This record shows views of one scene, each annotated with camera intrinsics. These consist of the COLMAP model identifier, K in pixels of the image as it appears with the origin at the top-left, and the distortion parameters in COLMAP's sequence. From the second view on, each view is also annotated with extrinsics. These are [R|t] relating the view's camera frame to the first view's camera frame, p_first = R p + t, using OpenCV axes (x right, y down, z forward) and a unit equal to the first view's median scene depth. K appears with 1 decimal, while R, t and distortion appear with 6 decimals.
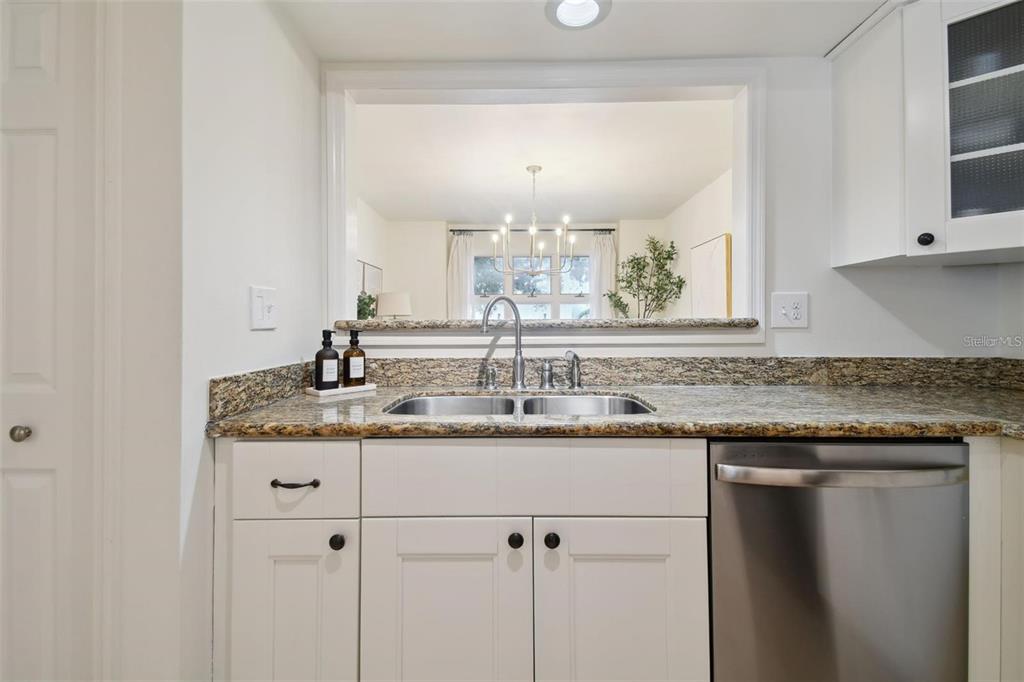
lens RADIAL K [[448.1, 0, 511.1], [0, 448.1, 325.8], [0, 0, 1]] dist [0.032820, -0.017447]
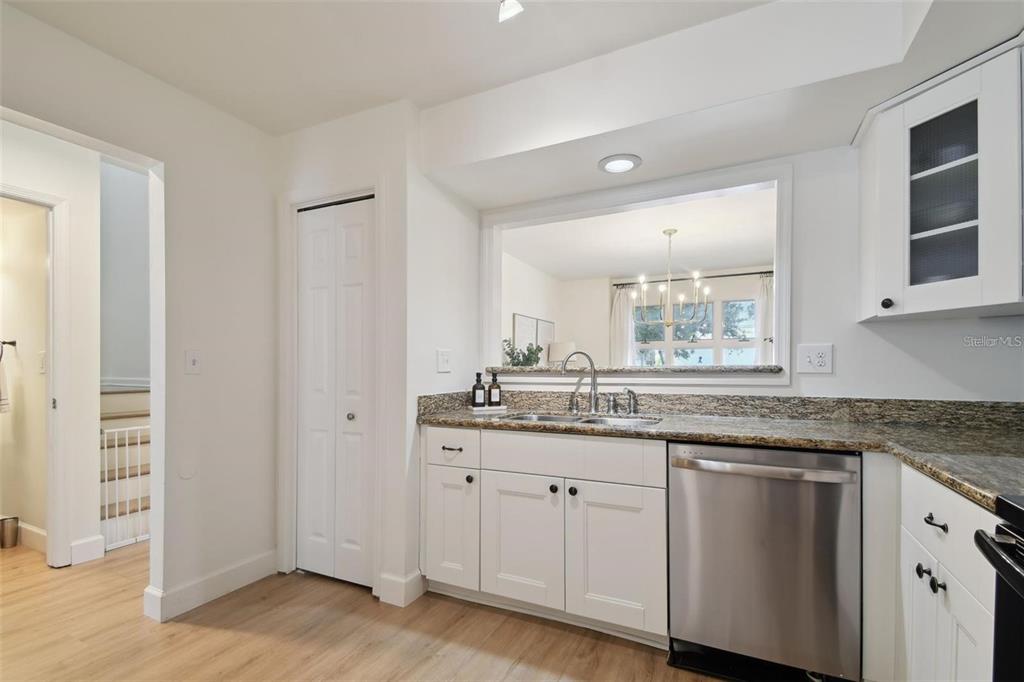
lens RADIAL K [[454.9, 0, 513.9], [0, 454.9, 368.6], [0, 0, 1]] dist [0.030818, -0.023301]
pose [[0.904845, 0.001919, -0.425737, 0.415541], [-0.002296, 0.999997, -0.000372, -0.005530], [0.425735, 0.001314, 0.904847, -0.471232]]
